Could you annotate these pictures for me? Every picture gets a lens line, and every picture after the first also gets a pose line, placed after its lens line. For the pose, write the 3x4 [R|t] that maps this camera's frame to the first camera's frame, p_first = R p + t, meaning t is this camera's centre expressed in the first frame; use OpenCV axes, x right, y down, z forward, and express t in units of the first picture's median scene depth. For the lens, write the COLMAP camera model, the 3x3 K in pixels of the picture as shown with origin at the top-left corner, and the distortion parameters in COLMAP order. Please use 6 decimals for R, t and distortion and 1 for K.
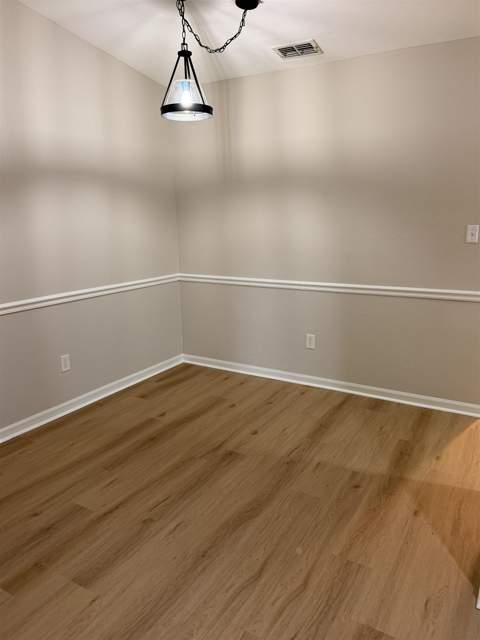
lens RADIAL K [[480.2, 0, 240.0], [0, 480.2, 320.0], [0, 0, 1]] dist [0.172665, -0.306962]
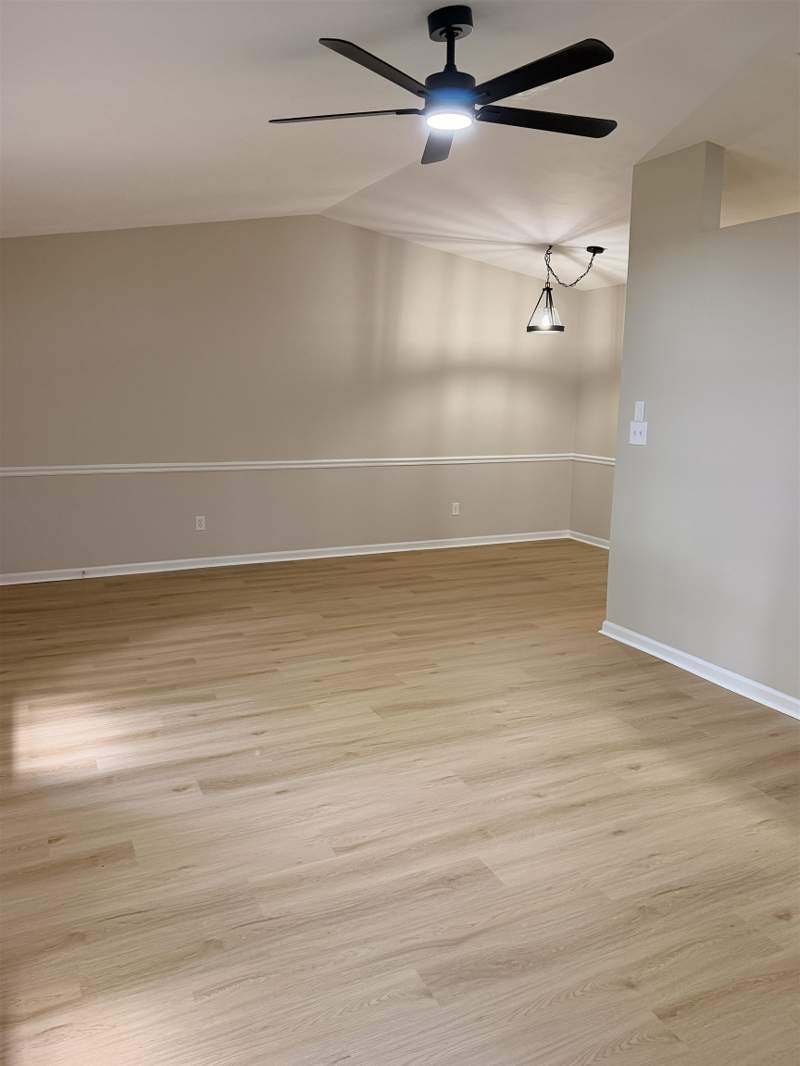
lens RADIAL K [[798.2, 0, 400.0], [0, 798.2, 533.0], [0, 0, 1]] dist [0.054181, -0.085555]
pose [[0.831974, 0.124067, -0.540765, 0.697211], [-0.145928, 0.989292, 0.002459, 0.168754], [0.535280, 0.076867, 0.841170, -0.898306]]
